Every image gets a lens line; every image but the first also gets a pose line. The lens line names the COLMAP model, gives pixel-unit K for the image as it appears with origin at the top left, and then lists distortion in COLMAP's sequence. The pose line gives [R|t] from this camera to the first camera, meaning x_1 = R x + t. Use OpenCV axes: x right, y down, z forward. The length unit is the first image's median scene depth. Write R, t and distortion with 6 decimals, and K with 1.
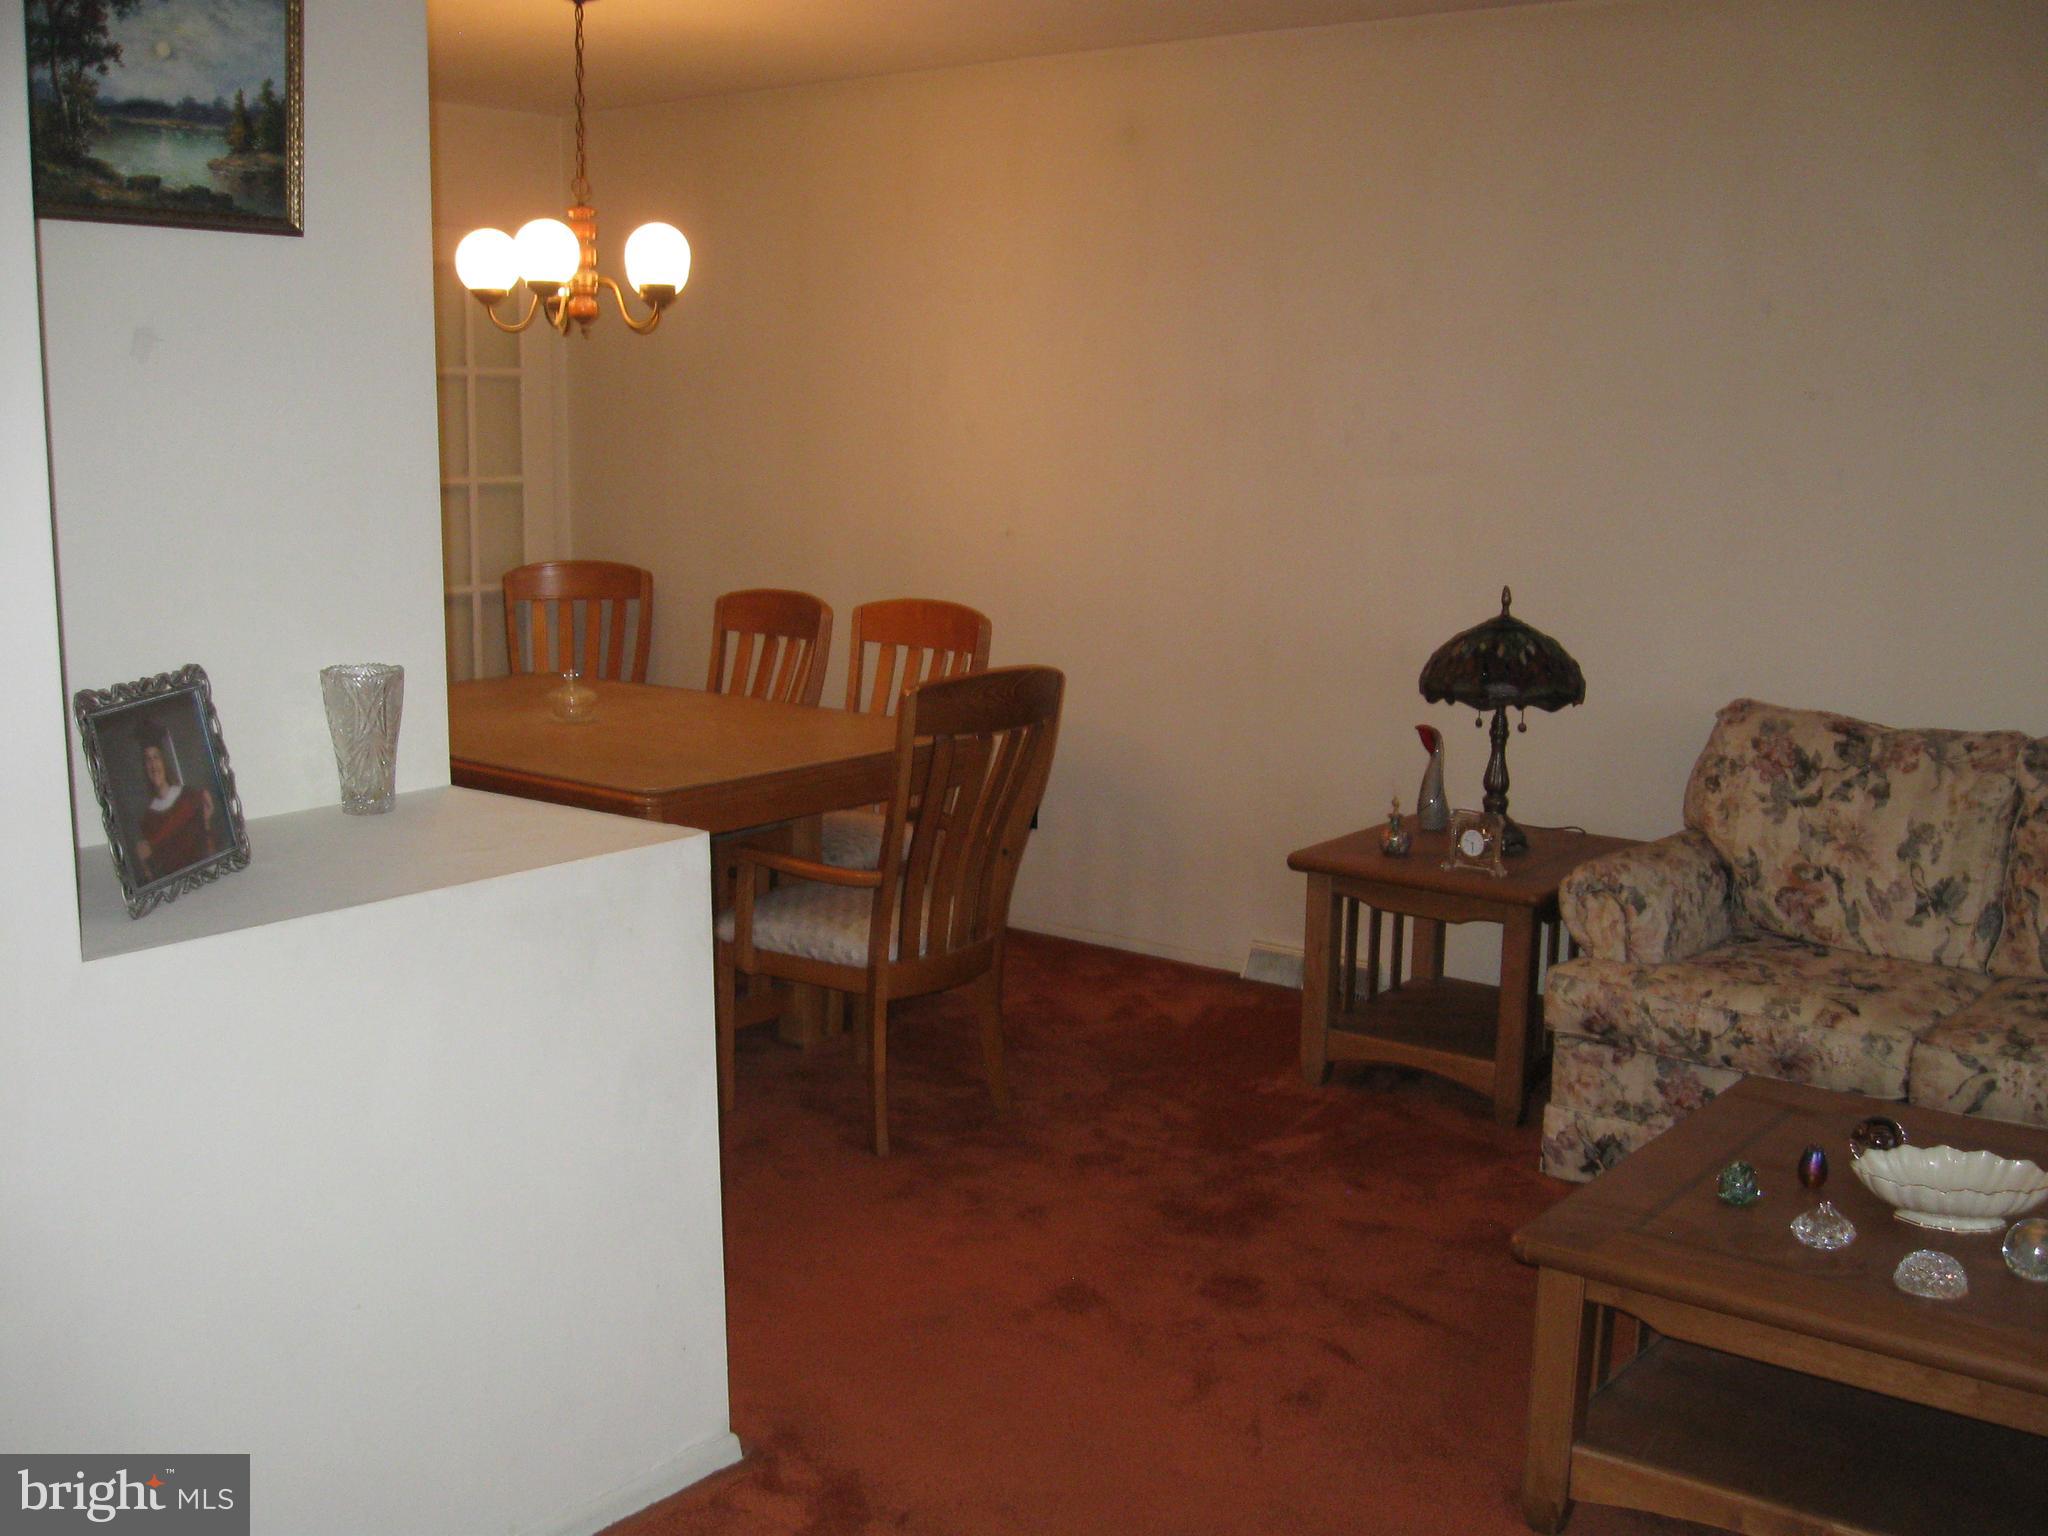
lens RADIAL K [[2113.6, 0, 1091.6], [0, 2113.6, 791.8], [0, 0, 1]] dist [-0.114630, 0.000000]
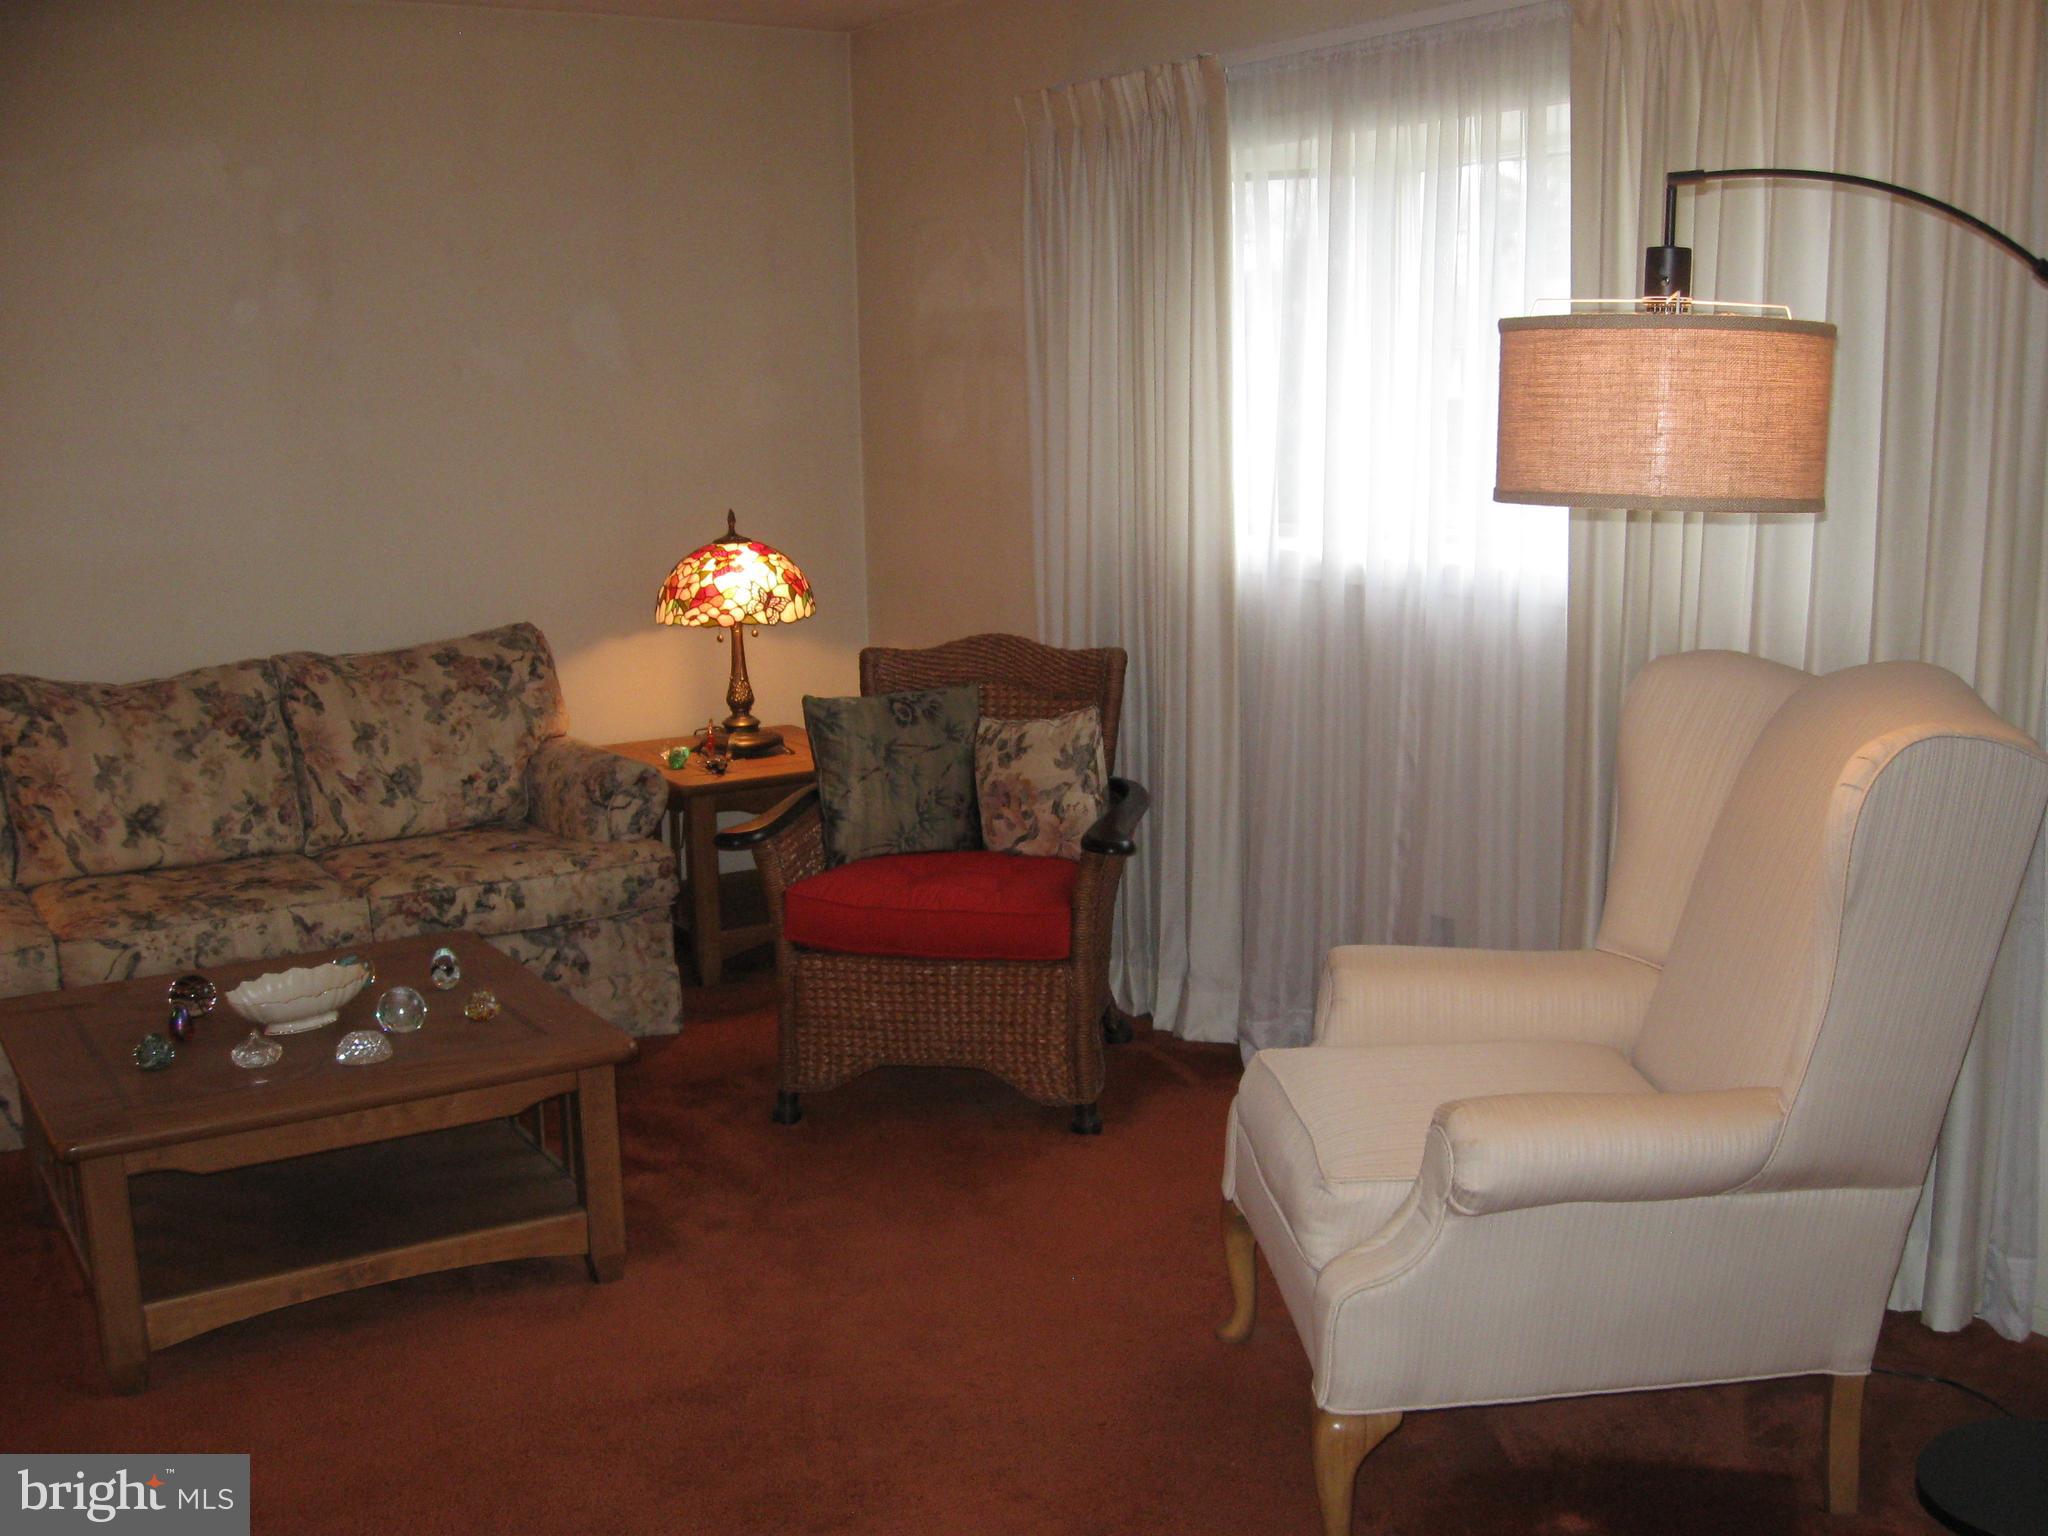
lens RADIAL K [[2113.6, 0, 1026.9], [0, 2113.6, 771.0], [0, 0, 1]] dist [-0.114630, 0.000000]
pose [[0.352026, -0.189884, 0.916527, -0.387318], [0.186589, 0.973788, 0.130081, -0.016971], [-0.917203, 0.125222, 0.378229, 0.066278]]
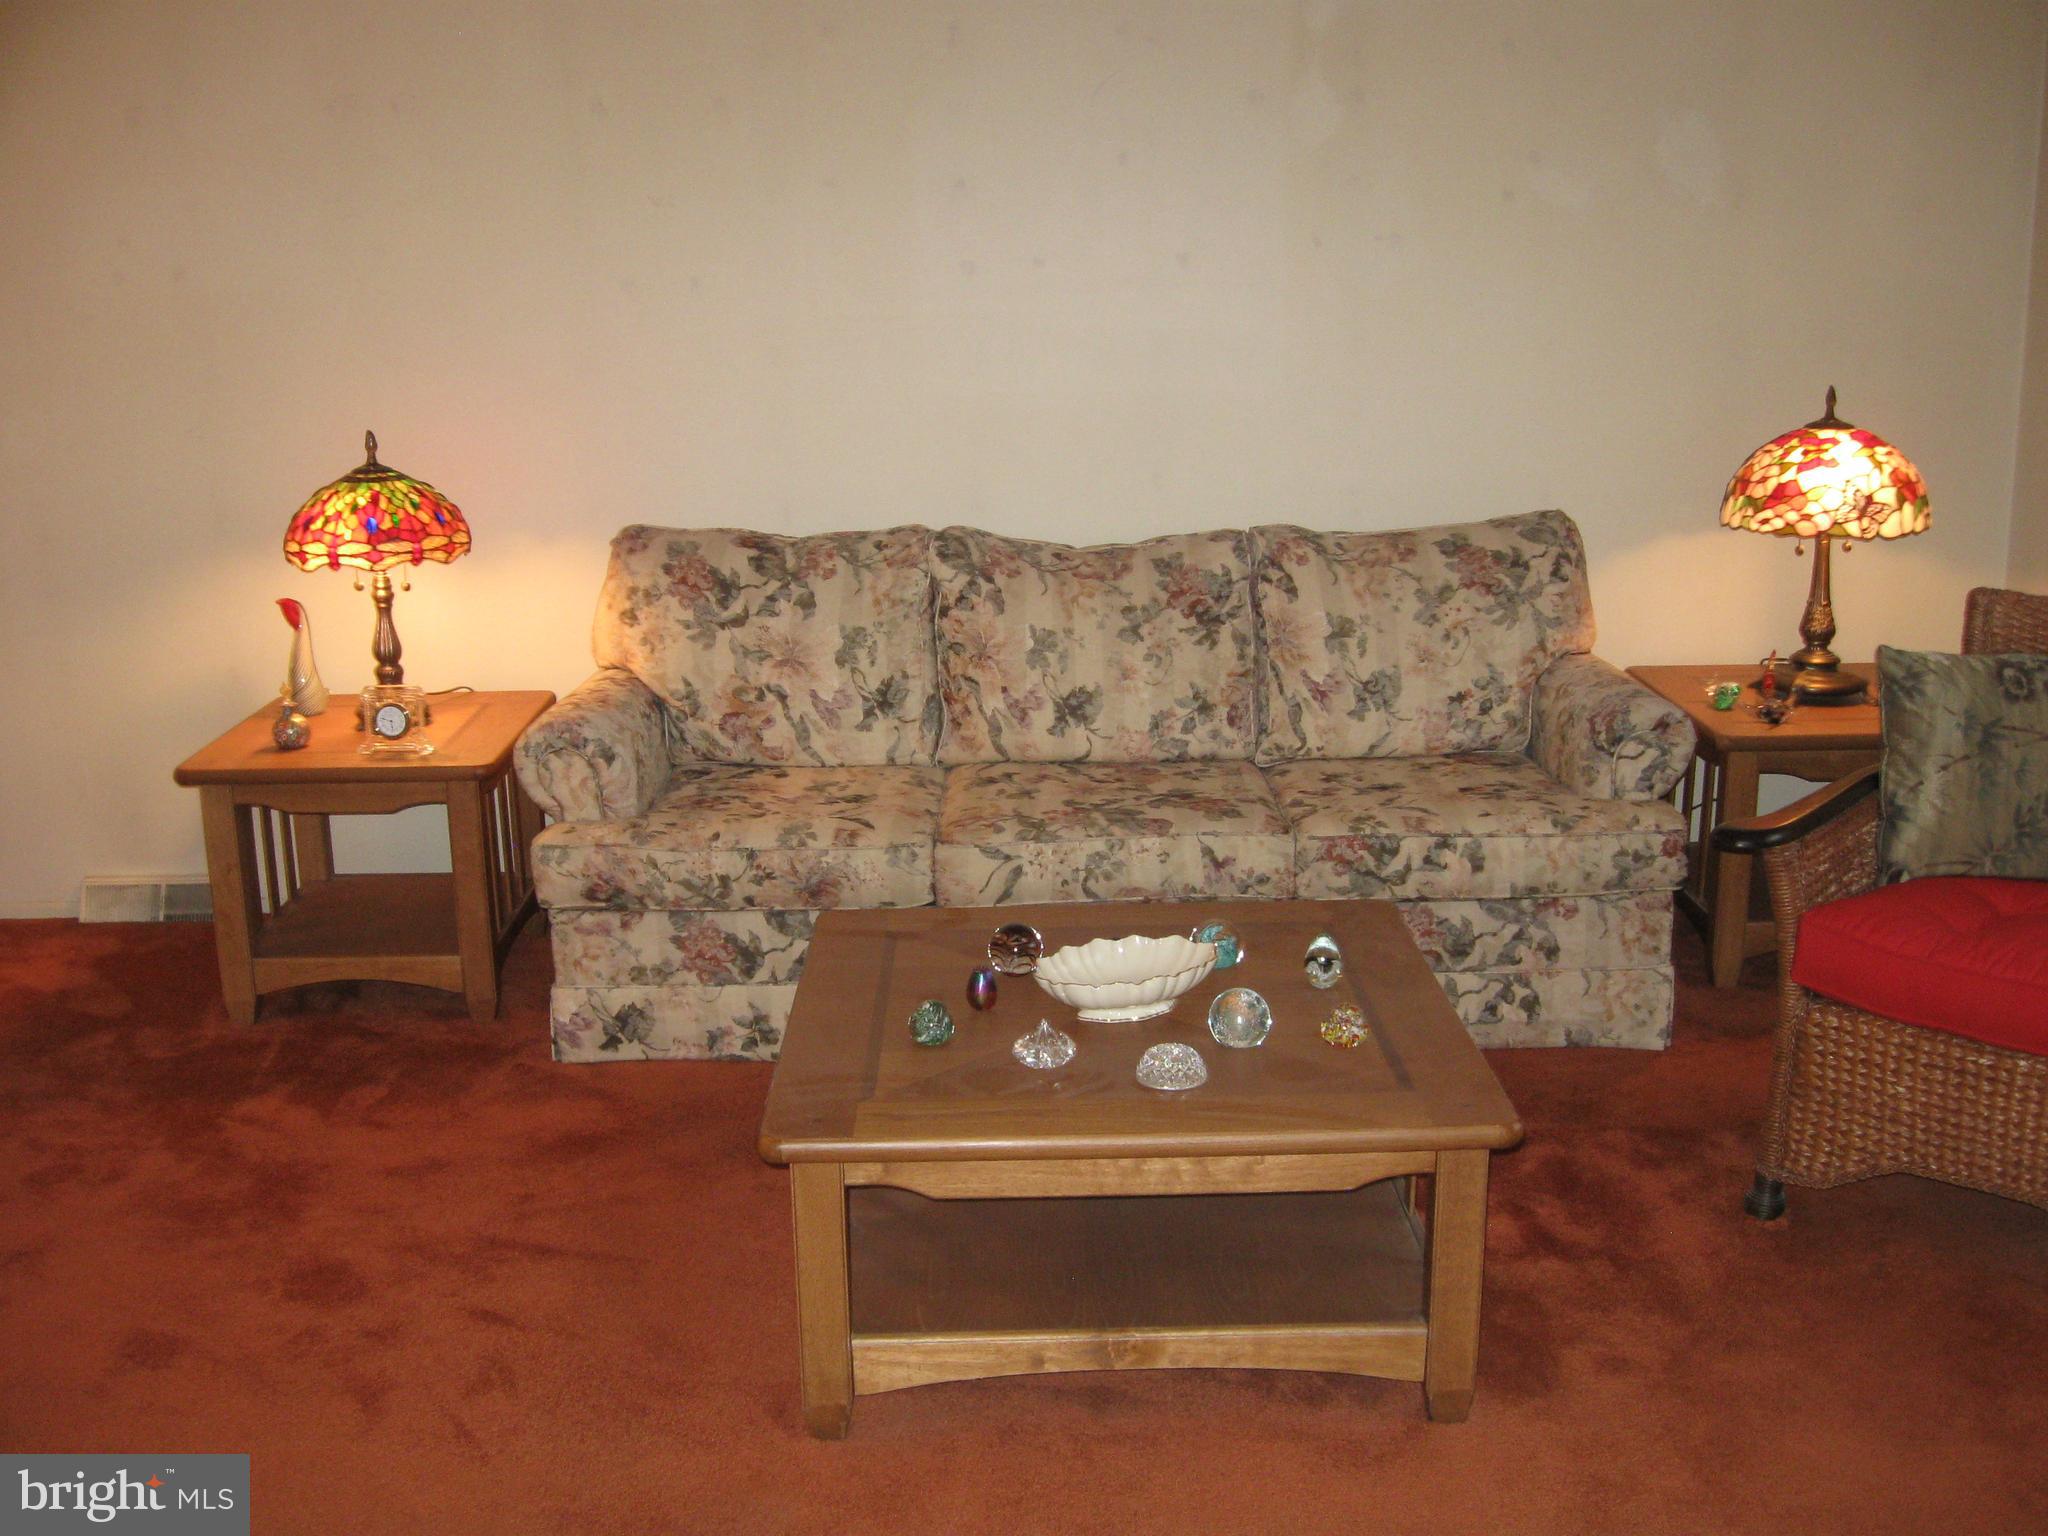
lens RADIAL K [[2113.6, 0, 1034.2], [0, 2113.6, 780.8], [0, 0, 1]] dist [-0.114630, 0.000000]
pose [[0.788611, -0.177121, 0.588830, -0.143233], [0.132913, 0.984078, 0.118004, -0.020731], [-0.600356, -0.014796, 0.799596, 0.140520]]
